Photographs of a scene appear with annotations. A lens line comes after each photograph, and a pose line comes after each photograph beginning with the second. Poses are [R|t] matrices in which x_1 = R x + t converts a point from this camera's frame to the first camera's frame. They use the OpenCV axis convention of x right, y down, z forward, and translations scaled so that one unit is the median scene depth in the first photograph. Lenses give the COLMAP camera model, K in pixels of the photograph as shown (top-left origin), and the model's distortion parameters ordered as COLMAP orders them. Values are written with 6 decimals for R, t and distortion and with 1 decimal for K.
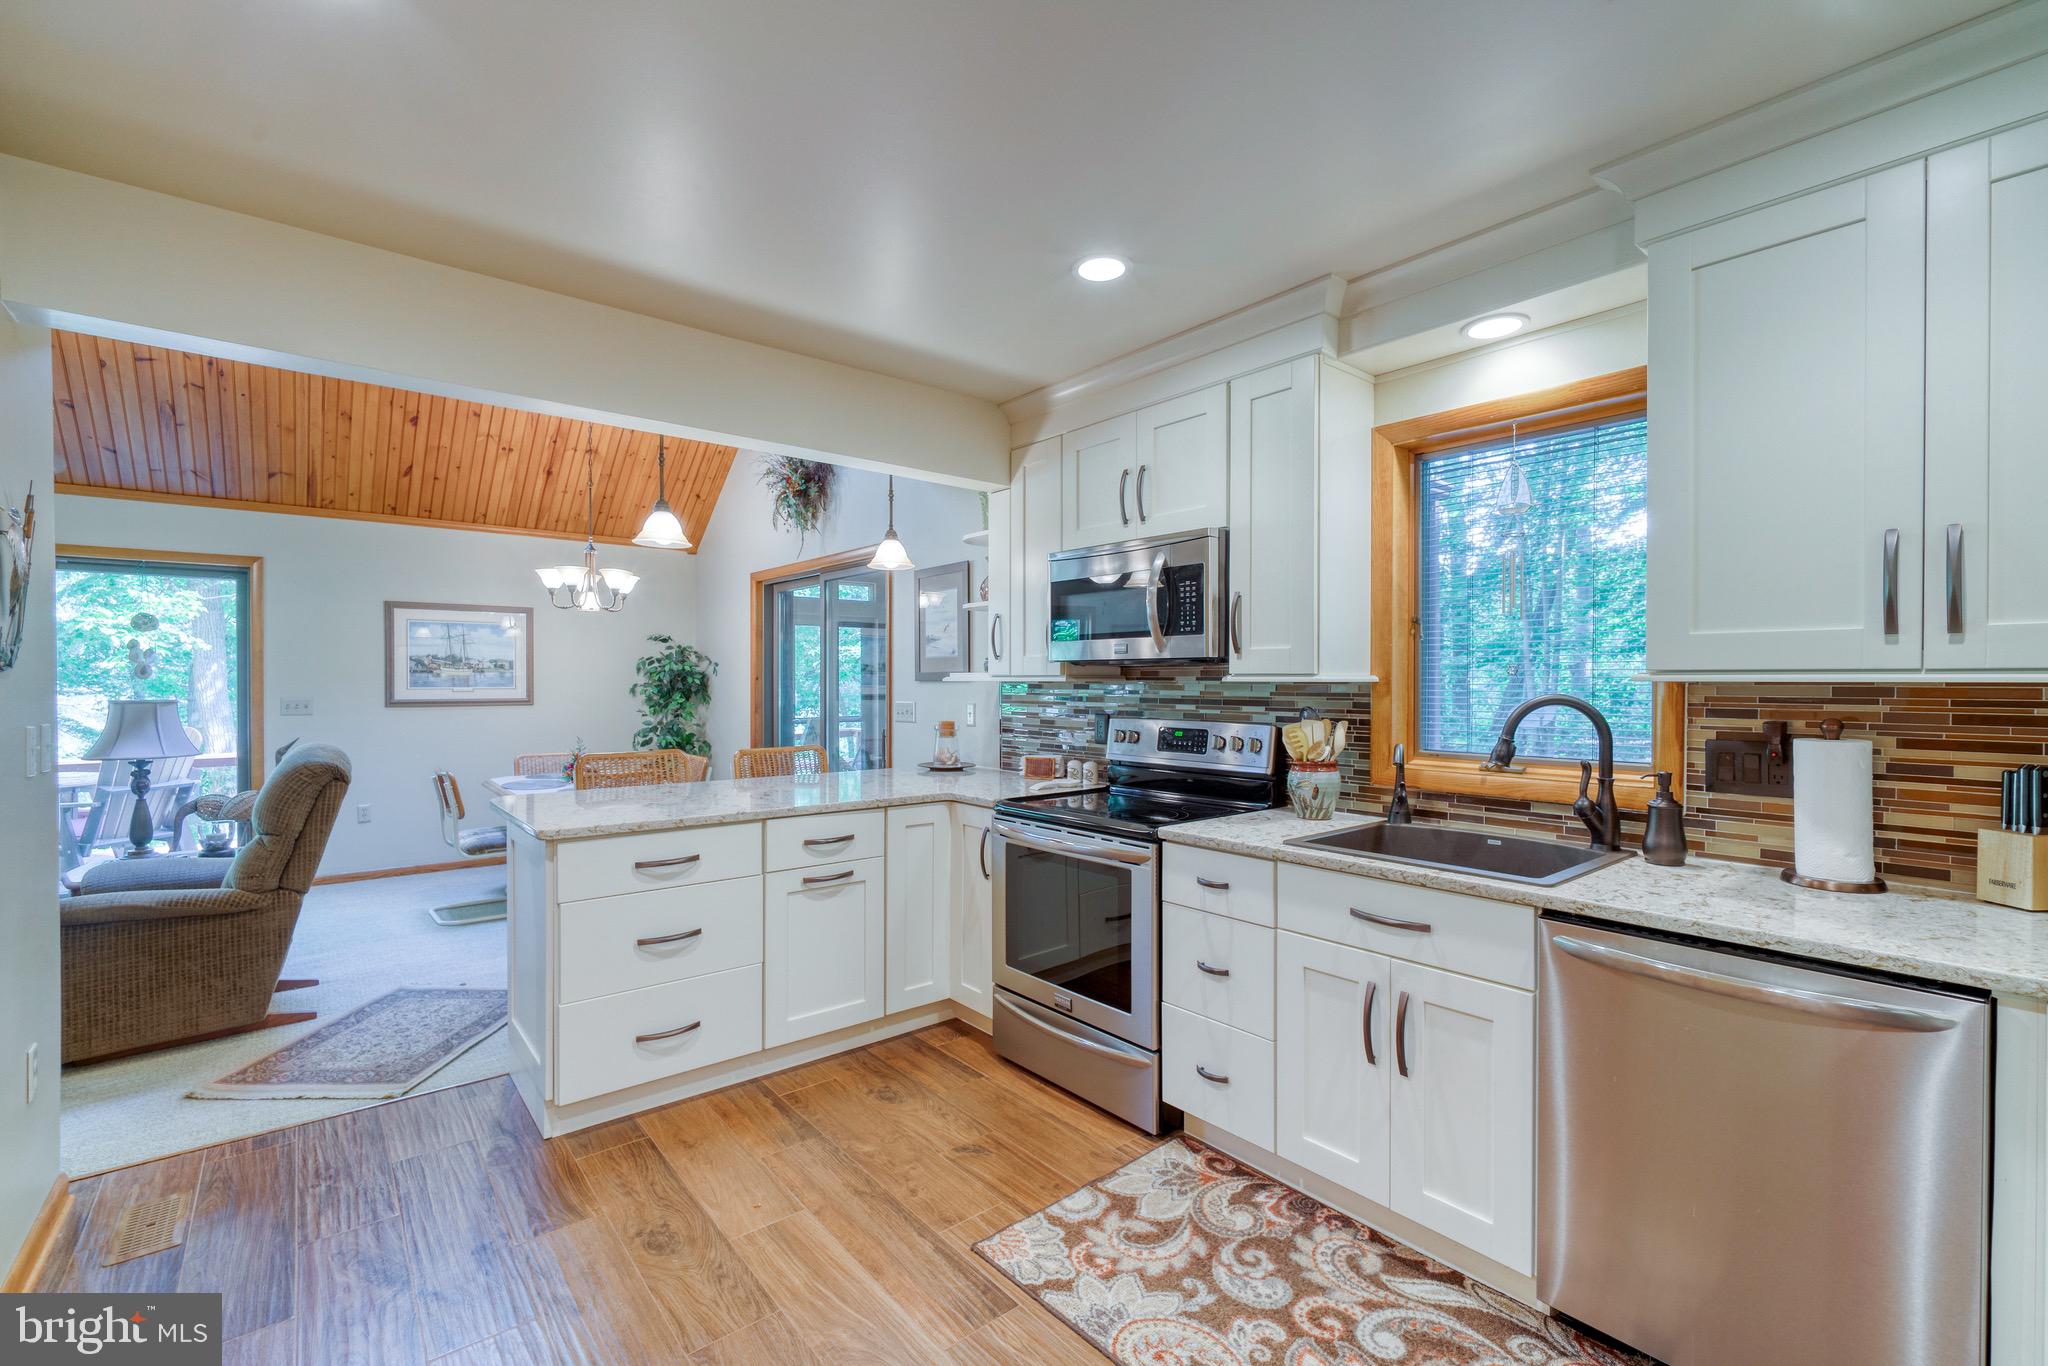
lens RADIAL K [[883.6, 0, 1020.0], [0, 883.6, 682.0], [0, 0, 1]] dist [0.000410, -0.000022]
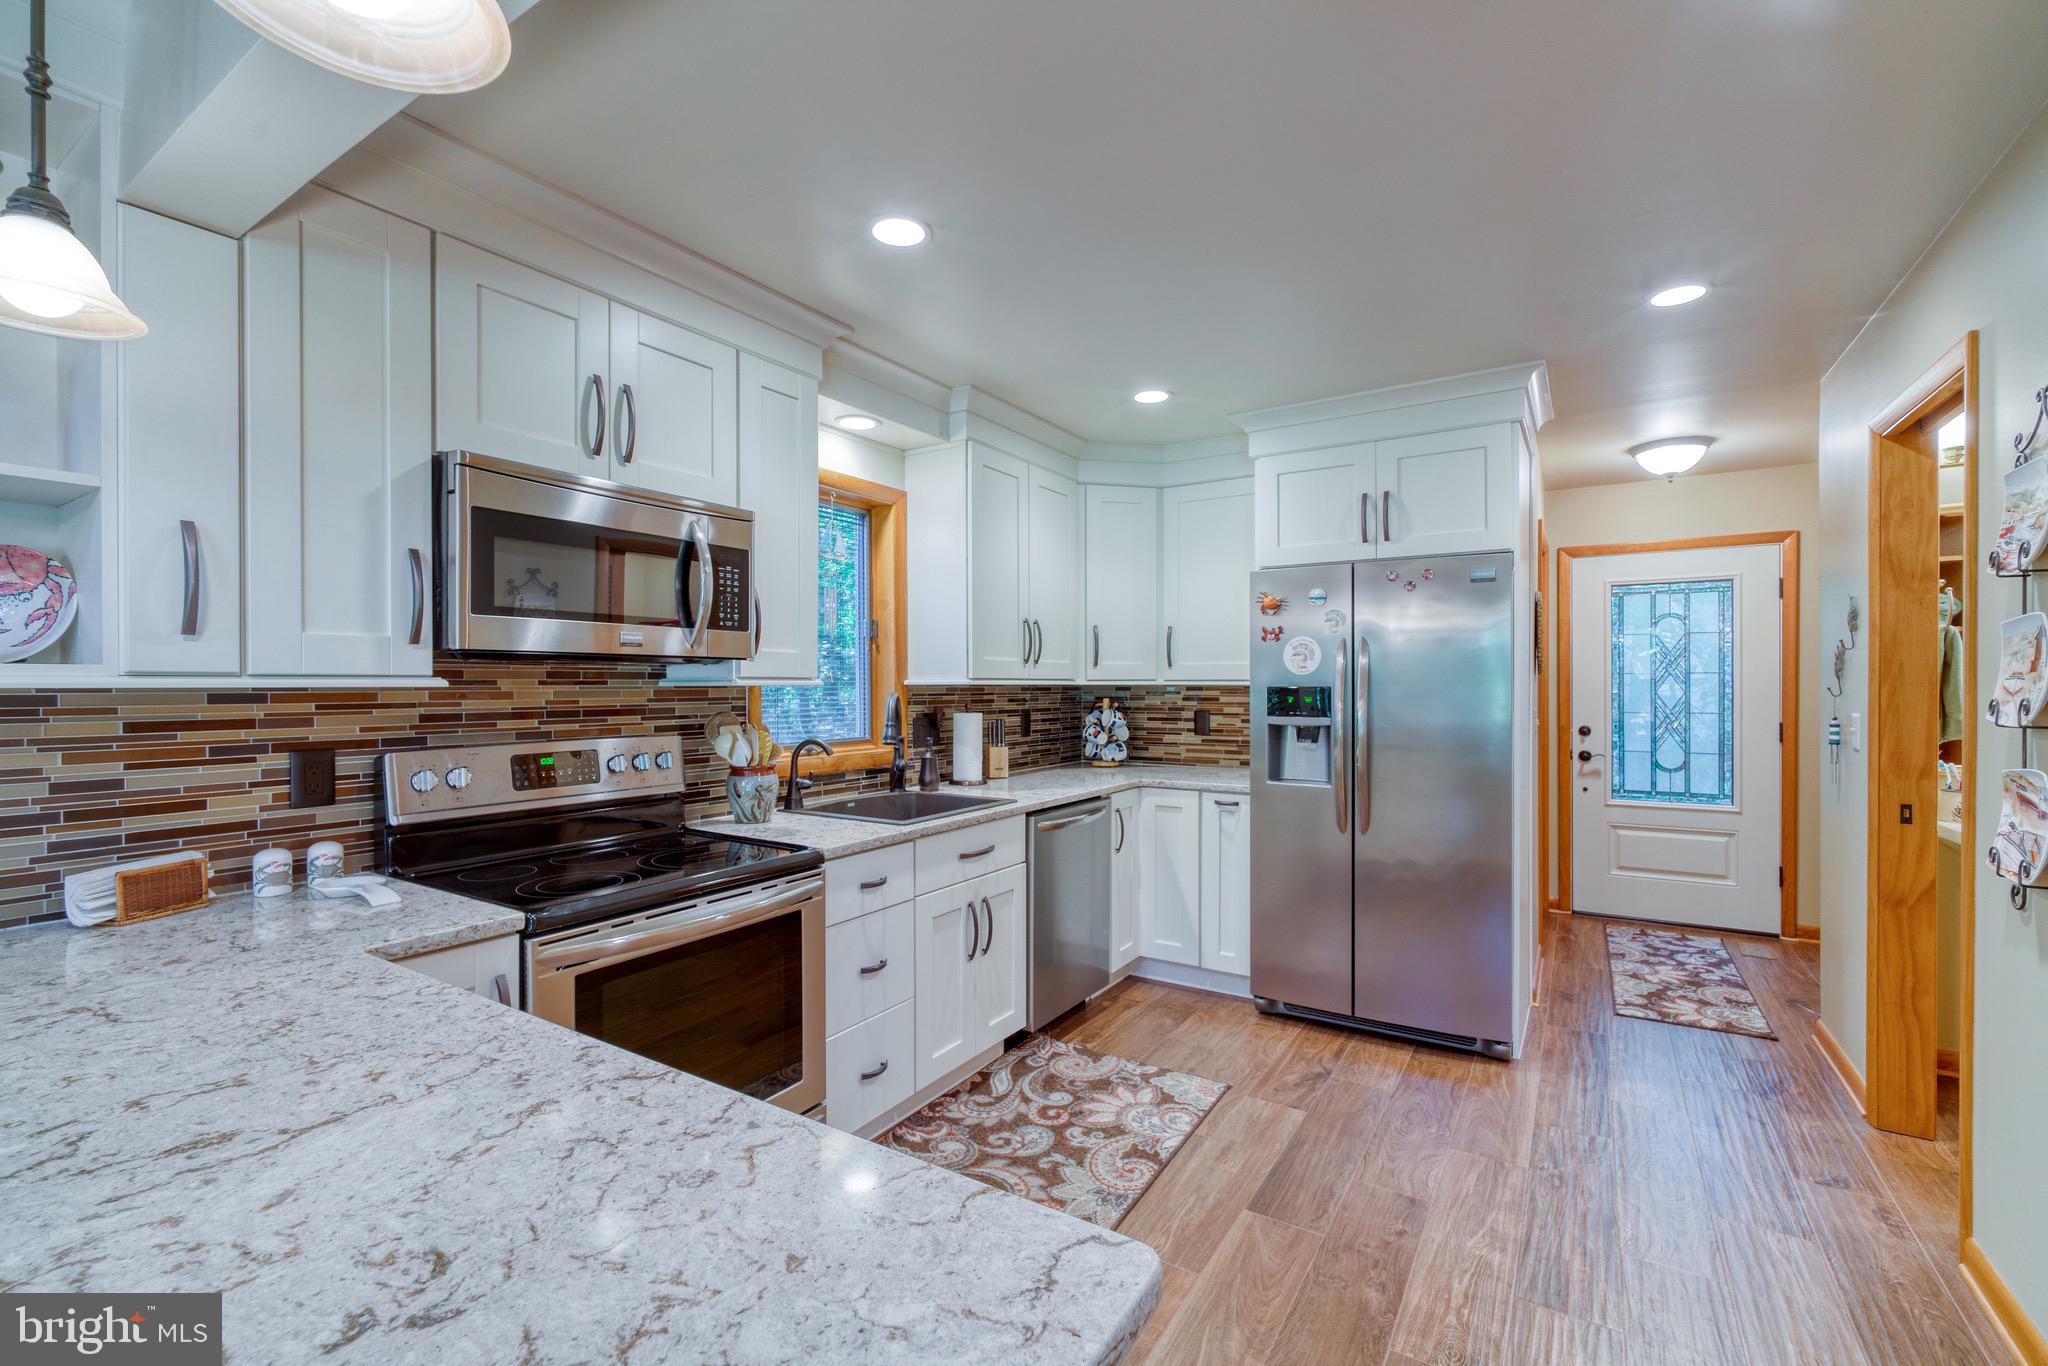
lens RADIAL K [[883.6, 0, 1016.2], [0, 883.6, 686.2], [0, 0, 1]] dist [0.000410, -0.000022]
pose [[-0.309407, -0.000951, 0.950929, -0.928862], [0.004833, 0.999985, 0.002573, -0.000937], [-0.950917, 0.005392, -0.309398, 1.341282]]
